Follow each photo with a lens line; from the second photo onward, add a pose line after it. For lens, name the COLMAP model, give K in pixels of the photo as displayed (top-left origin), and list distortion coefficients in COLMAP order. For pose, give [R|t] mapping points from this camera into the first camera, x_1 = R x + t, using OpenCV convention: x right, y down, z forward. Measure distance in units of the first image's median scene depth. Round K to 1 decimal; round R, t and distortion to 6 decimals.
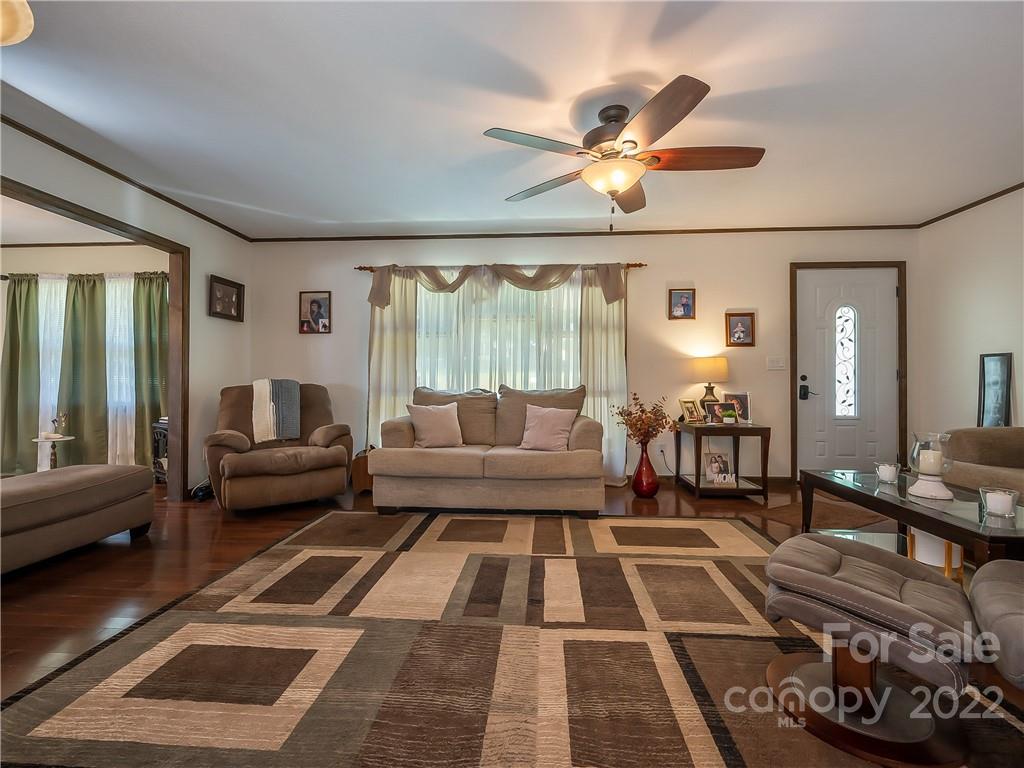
lens RADIAL K [[473.5, 0, 518.2], [0, 473.5, 376.5], [0, 0, 1]] dist [0.026434, -0.000137]
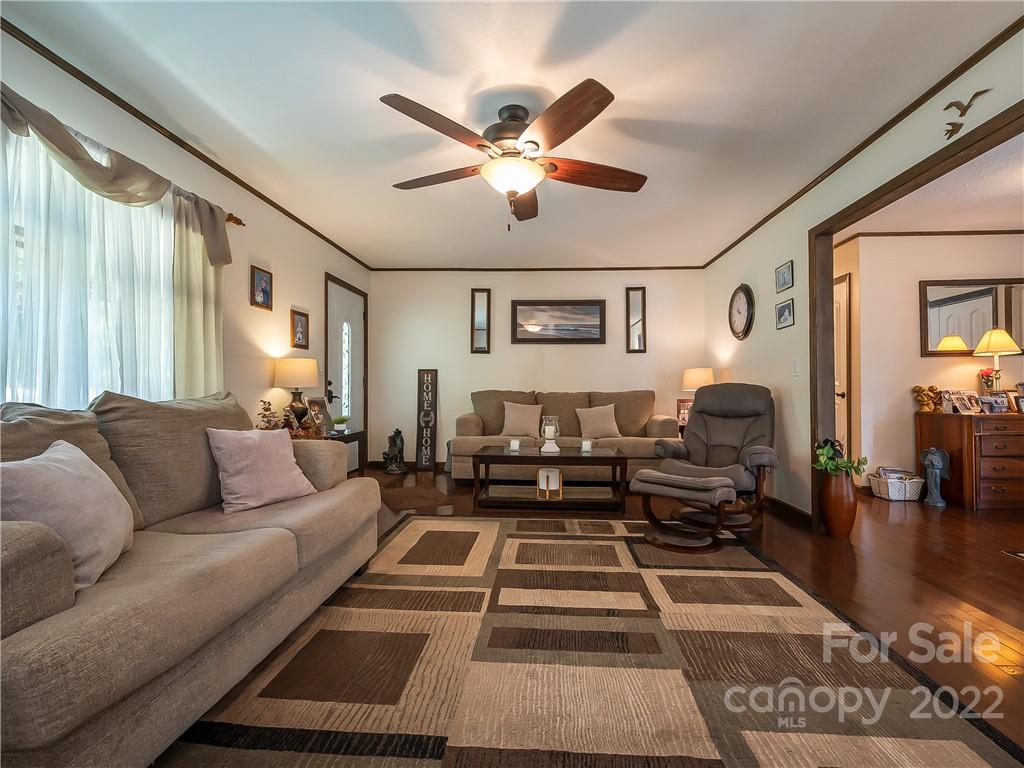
lens RADIAL K [[473.5, 0, 518.2], [0, 473.5, 376.5], [0, 0, 1]] dist [0.026434, -0.000137]
pose [[-0.016651, 0.021815, 0.999623, -0.479279], [-0.007536, 0.999731, -0.021943, 0.008772], [-0.999833, -0.007899, -0.016482, 0.616955]]
